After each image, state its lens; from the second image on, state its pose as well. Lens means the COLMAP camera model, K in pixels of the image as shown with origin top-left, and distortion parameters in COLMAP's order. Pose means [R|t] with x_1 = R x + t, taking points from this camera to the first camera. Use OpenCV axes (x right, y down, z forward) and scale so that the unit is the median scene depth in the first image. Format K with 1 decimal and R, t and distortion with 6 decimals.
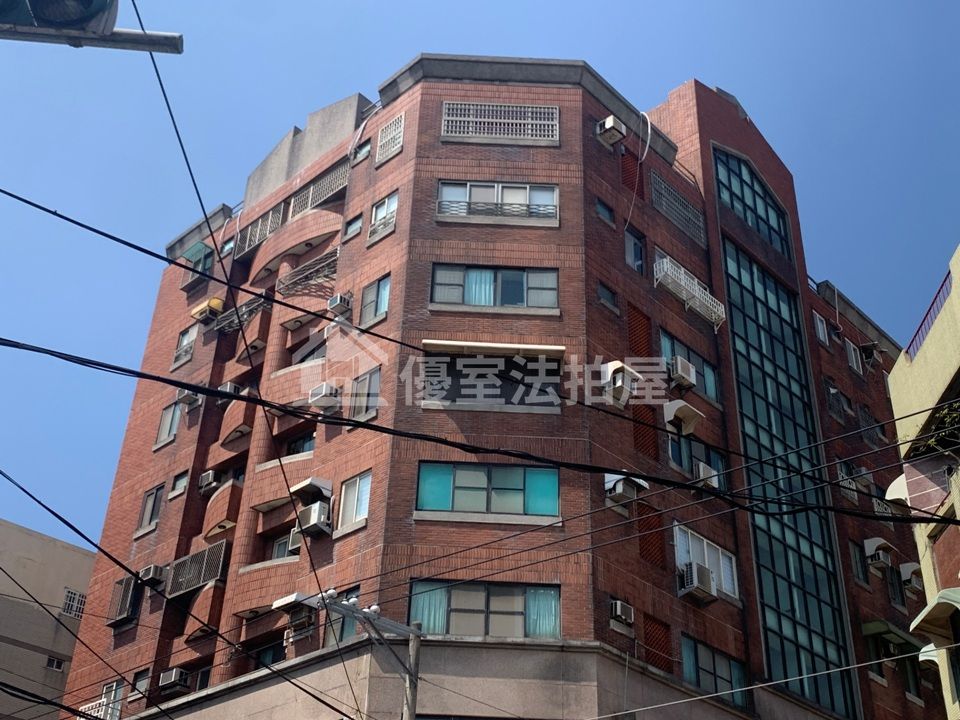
lens RADIAL K [[1190.5, 0, 483.9], [0, 1190.5, 340.7], [0, 0, 1]] dist [0.213290, -0.746277]
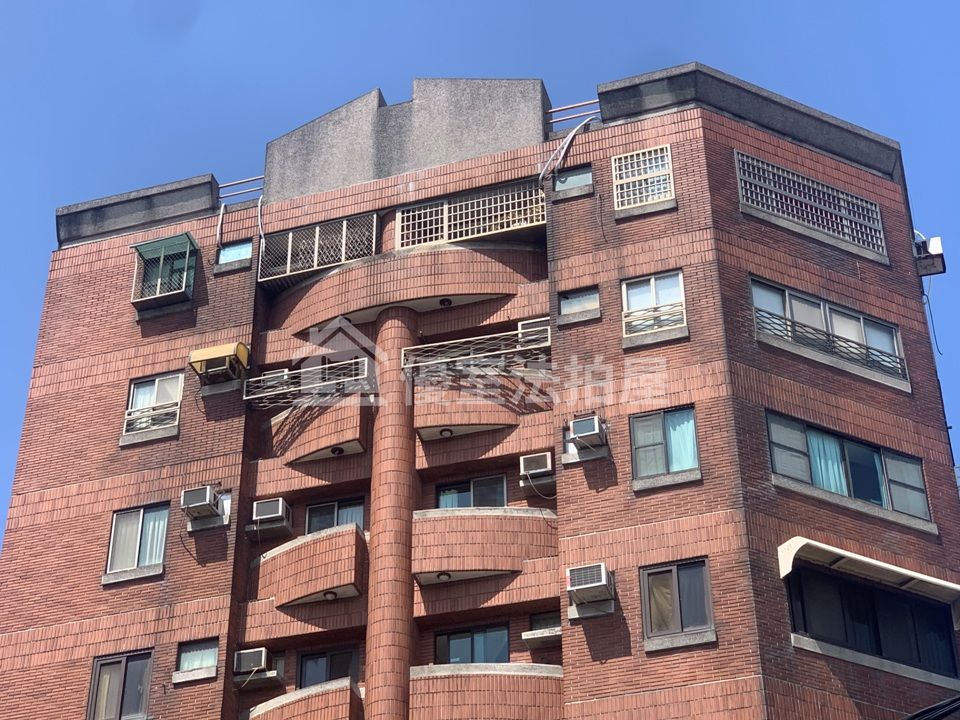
lens RADIAL K [[1921.1, 0, 480.0], [0, 1921.1, 360.0], [0, 0, 1]] dist [-0.171556, 2.857368]
pose [[0.893696, 0.235452, 0.381930, -0.537439], [-0.222141, 0.971785, -0.079287, 0.023173], [-0.389822, -0.013984, 0.920784, 0.108734]]
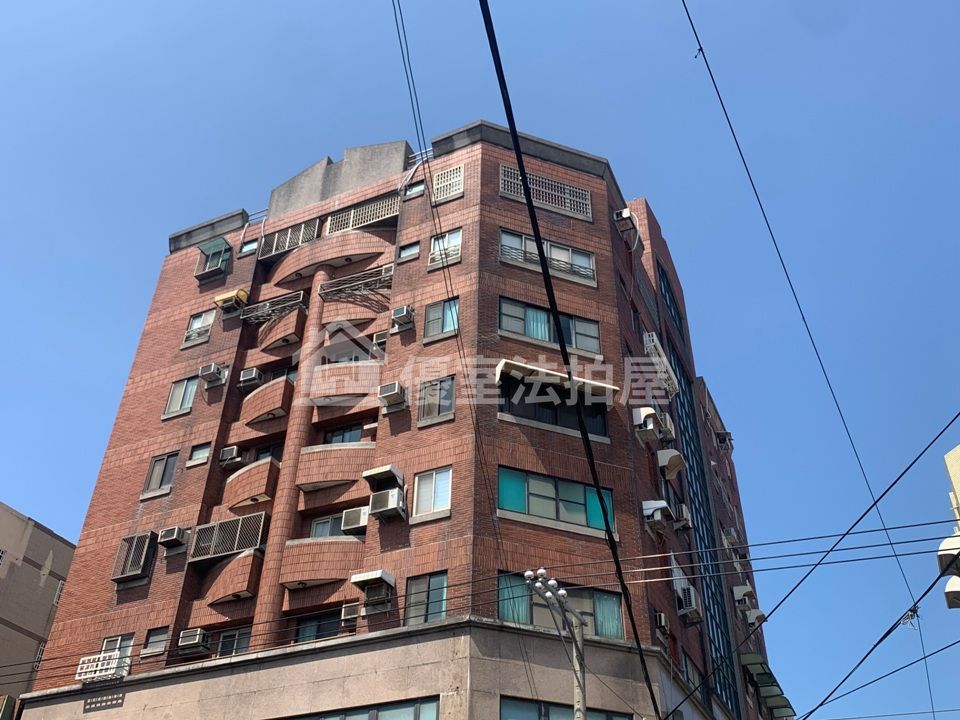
lens RADIAL K [[952.7, 0, 483.7], [0, 952.7, 345.0], [0, 0, 1]] dist [0.183885, -0.528177]
pose [[0.945892, 0.187789, 0.264619, -0.269718], [-0.169896, 0.981419, -0.089169, 0.060716], [-0.276448, 0.039387, 0.960222, 0.121892]]
